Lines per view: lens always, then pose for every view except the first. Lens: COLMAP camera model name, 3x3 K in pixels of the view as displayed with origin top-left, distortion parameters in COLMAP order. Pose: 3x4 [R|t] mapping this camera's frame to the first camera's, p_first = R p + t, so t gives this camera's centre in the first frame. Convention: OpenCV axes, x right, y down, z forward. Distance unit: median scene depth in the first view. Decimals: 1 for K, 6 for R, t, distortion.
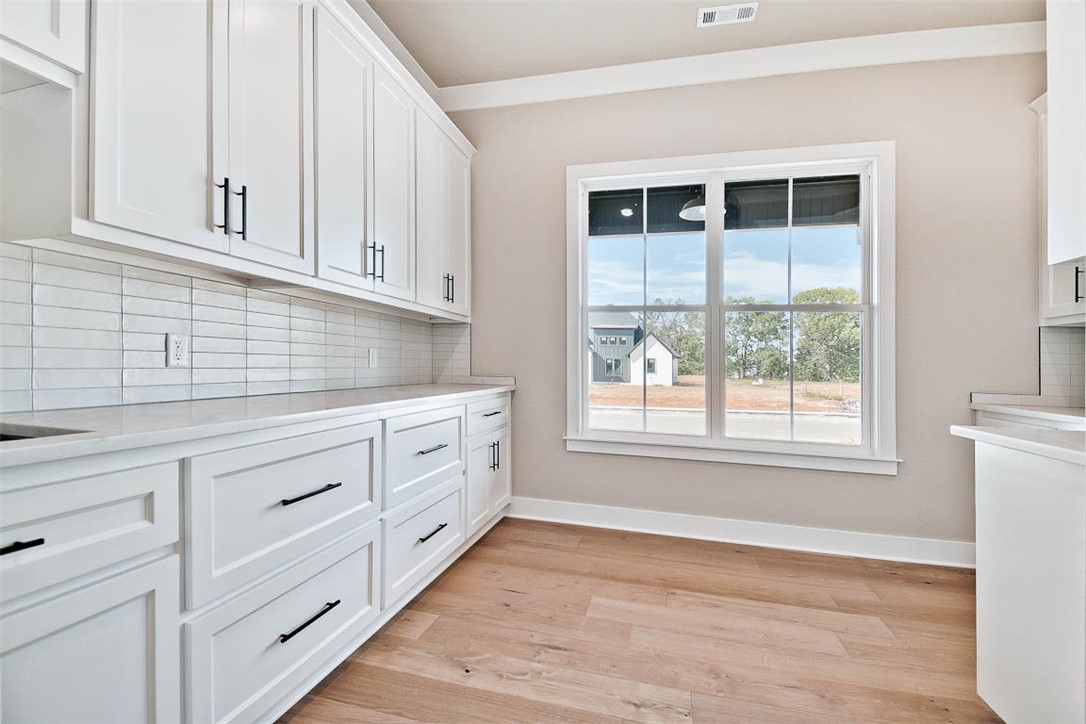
lens RADIAL K [[480.9, 0, 546.0], [0, 480.9, 357.4], [0, 0, 1]] dist [-0.000473, -0.017932]
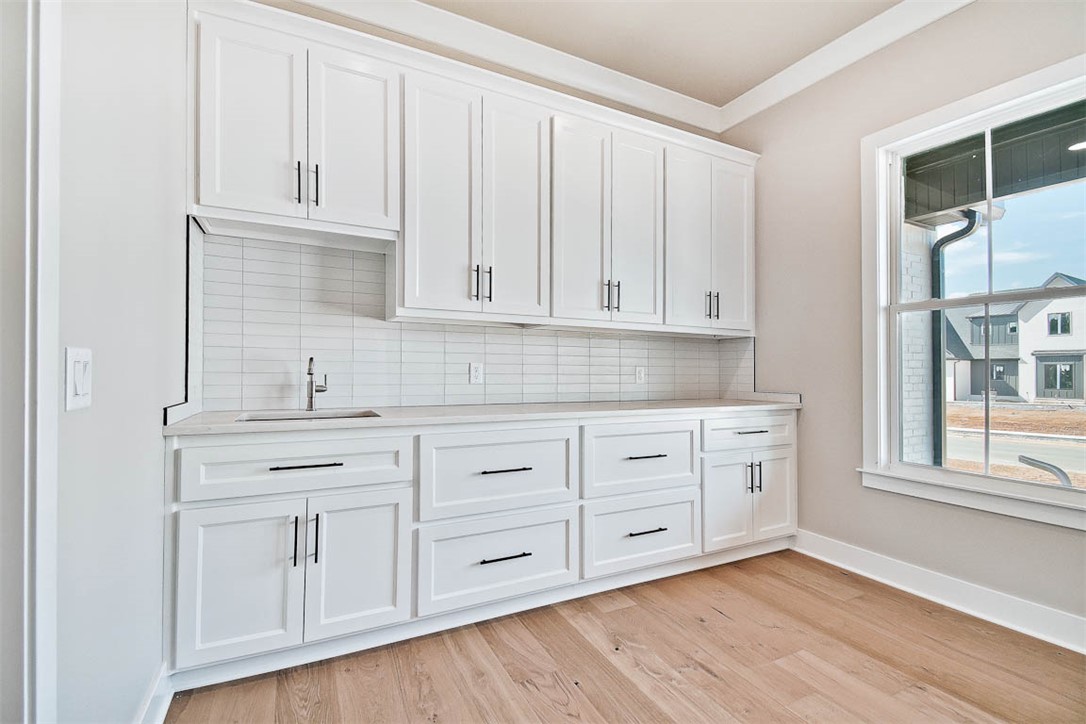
lens RADIAL K [[488.5, 0, 537.4], [0, 488.5, 357.8], [0, 0, 1]] dist [-0.012898, -0.000864]
pose [[0.651874, -0.036528, -0.757447, 0.440464], [0.016807, 0.999290, -0.033726, -0.005473], [0.758141, 0.009255, 0.652025, 0.062129]]
